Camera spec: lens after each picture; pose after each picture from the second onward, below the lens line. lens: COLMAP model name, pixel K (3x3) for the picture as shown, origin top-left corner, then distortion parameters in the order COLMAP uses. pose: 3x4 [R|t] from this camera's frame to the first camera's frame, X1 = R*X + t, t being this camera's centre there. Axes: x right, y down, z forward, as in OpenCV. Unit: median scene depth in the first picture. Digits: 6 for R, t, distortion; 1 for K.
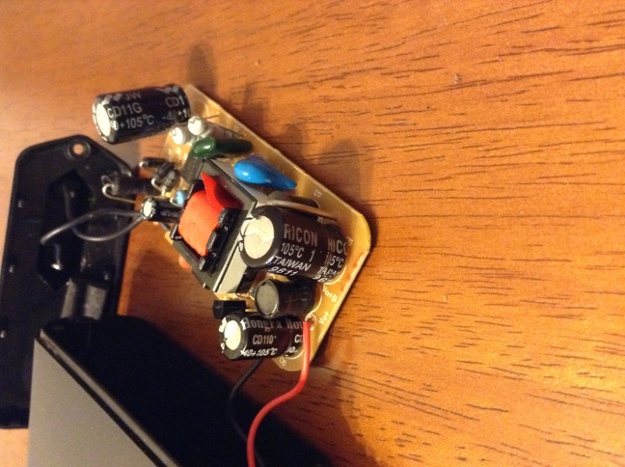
lens RADIAL K [[612.3, 0, 312.3], [0, 612.3, 249.4], [0, 0, 1]] dist [0.159003, -0.488670]
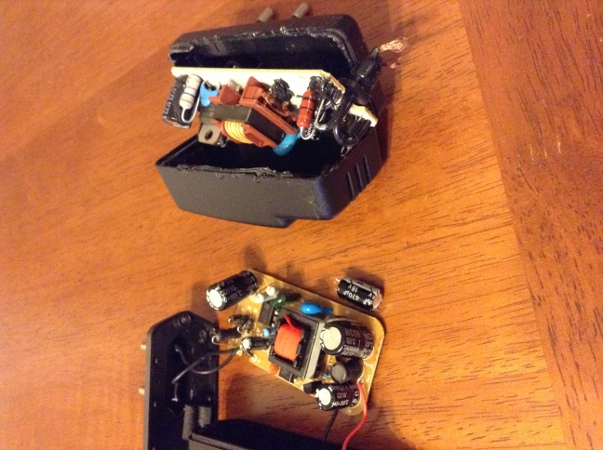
lens RADIAL K [[586.8, 0, 301.5], [0, 586.8, 225.0], [0, 0, 1]] dist [0.140973, -0.498178]
pose [[0.974306, -0.182006, 0.132672, -0.327270], [0.210914, 0.943942, -0.253946, 0.085816], [-0.079014, 0.275404, 0.958076, -0.805550]]
